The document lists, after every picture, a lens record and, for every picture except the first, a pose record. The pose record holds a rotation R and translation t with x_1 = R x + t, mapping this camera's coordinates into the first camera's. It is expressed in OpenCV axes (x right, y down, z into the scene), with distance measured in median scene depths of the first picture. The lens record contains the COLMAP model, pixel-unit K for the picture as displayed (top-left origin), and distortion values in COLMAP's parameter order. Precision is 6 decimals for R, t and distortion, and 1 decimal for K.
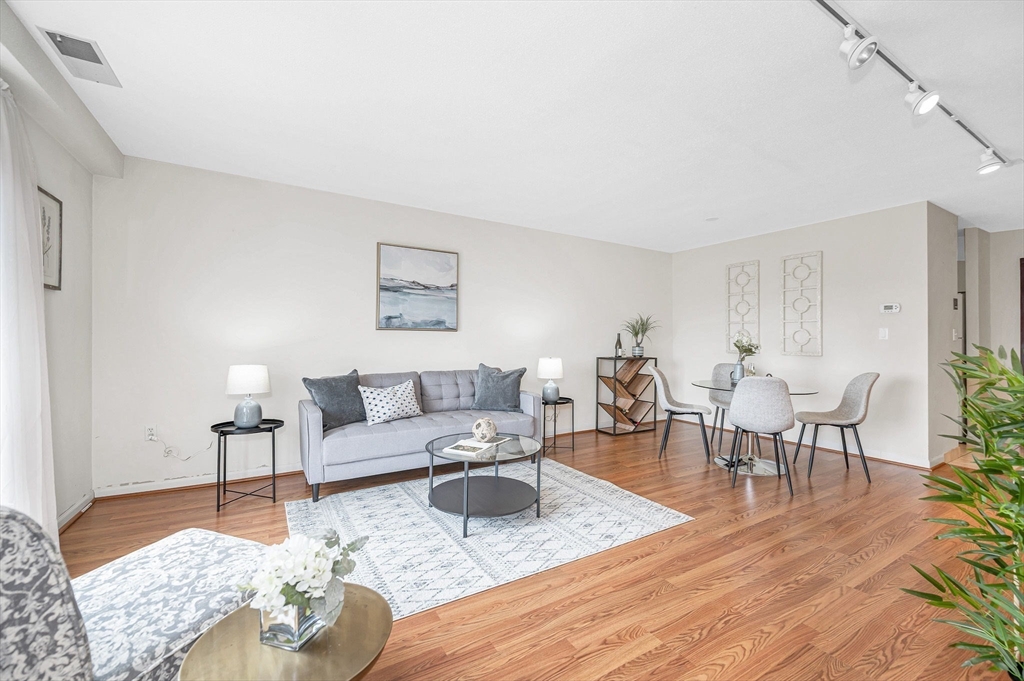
lens RADIAL K [[418.3, 0, 522.5], [0, 418.3, 337.4], [0, 0, 1]] dist [-0.000040, 0.000314]
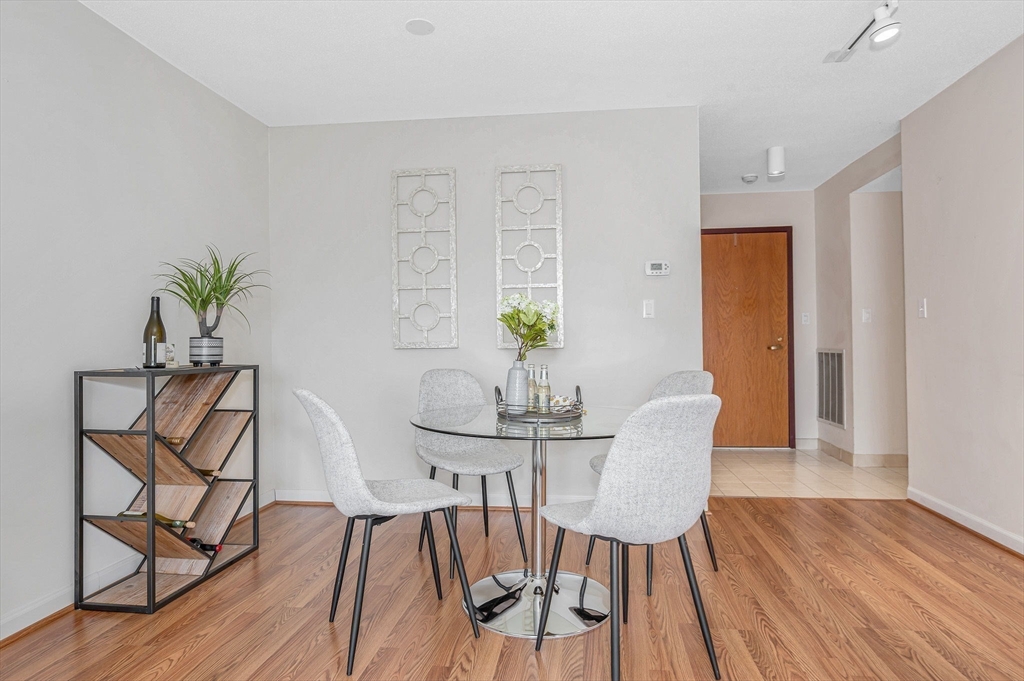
lens RADIAL K [[574.1, 0, 514.9], [0, 574.1, 342.3], [0, 0, 1]] dist [-0.004488, 0.001129]
pose [[0.620508, -0.014571, 0.784065, 0.054154], [0.008090, 0.999893, 0.012180, 0.026193], [-0.784159, -0.001215, 0.620559, 0.546929]]
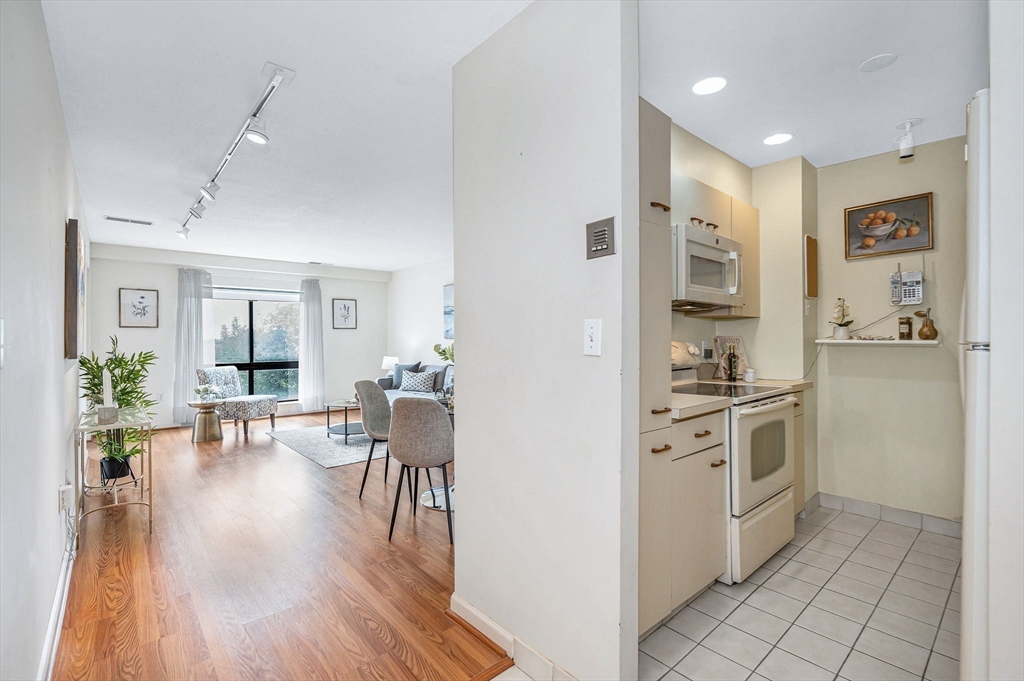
lens RADIAL K [[463.2, 0, 511.2], [0, 463.2, 342.5], [0, 0, 1]] dist [0.003693, 0.000407]
pose [[0.175569, -0.000585, -0.984467, 1.238768], [0.012110, 0.999925, 0.001565, -0.003344], [0.984393, -0.012197, 0.175563, 0.787273]]
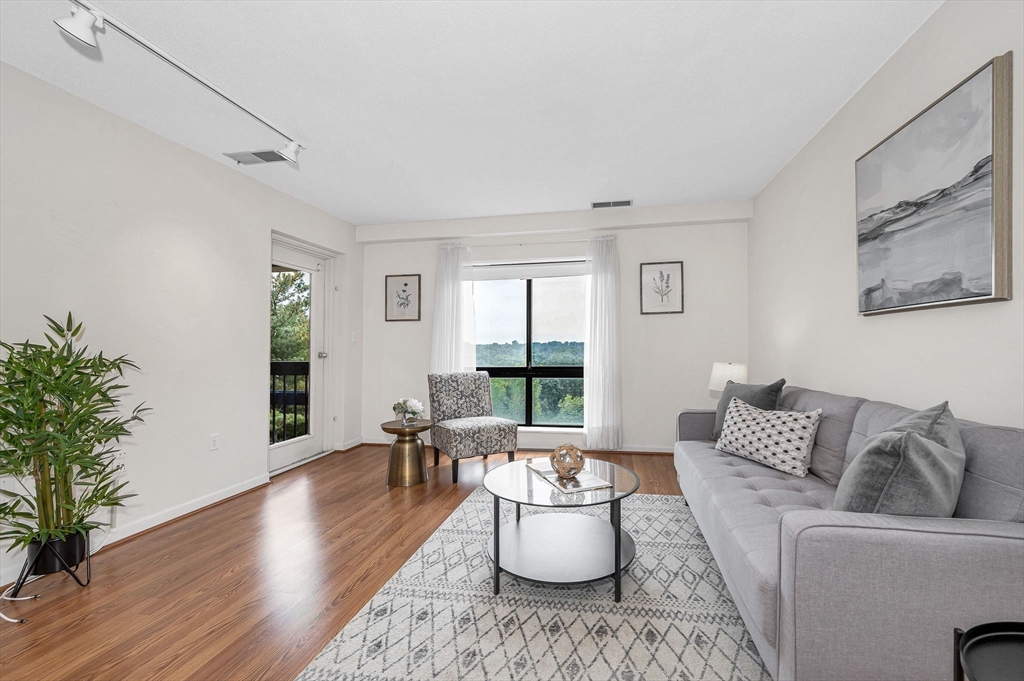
lens RADIAL K [[418.3, 0, 536.2], [0, 418.3, 345.6], [0, 0, 1]] dist [-0.000040, 0.000314]
pose [[-0.665945, -0.002149, -0.745997, 0.294469], [0.011378, 0.999850, -0.013037, 0.018975], [0.745914, -0.017169, -0.665821, 0.878124]]
